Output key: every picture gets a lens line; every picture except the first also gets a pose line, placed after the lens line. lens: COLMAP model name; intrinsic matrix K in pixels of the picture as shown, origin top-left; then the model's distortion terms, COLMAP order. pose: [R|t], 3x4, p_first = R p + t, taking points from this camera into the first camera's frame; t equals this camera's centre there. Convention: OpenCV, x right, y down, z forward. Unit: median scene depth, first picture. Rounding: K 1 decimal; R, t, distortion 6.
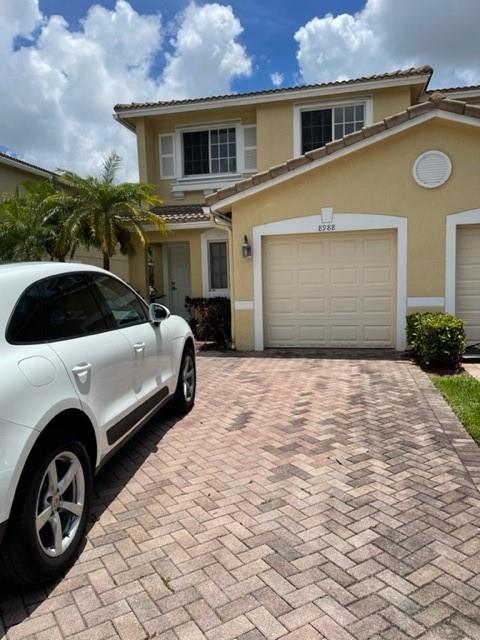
lens RADIAL K [[482.8, 0, 240.0], [0, 482.8, 320.0], [0, 0, 1]] dist [0.096921, -0.122147]
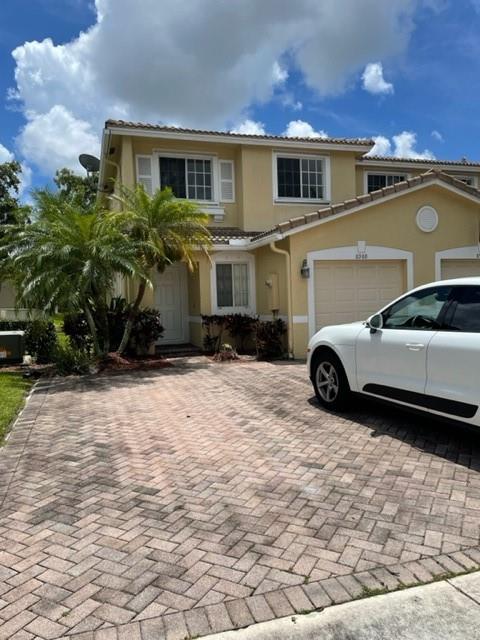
lens RADIAL K [[474.5, 0, 240.0], [0, 474.5, 320.0], [0, 0, 1]] dist [0.074499, -0.100890]
pose [[0.859332, -0.020470, 0.511009, -0.550737], [0.046088, 0.998233, -0.037515, 0.005872], [-0.509338, 0.055789, 0.858757, 0.076740]]
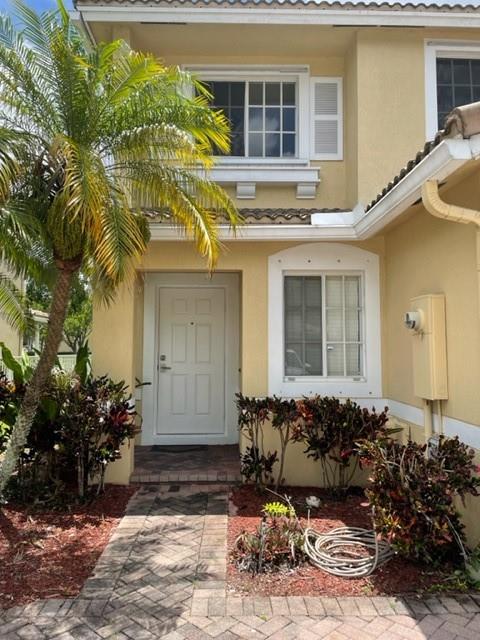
lens RADIAL K [[474.5, 0, 240.0], [0, 474.5, 320.0], [0, 0, 1]] dist [0.074499, -0.100890]
pose [[0.967956, 0.042133, 0.247558, -0.212300], [-0.007858, 0.990423, -0.137840, -0.054259], [-0.250995, 0.131478, 0.959018, 0.574011]]
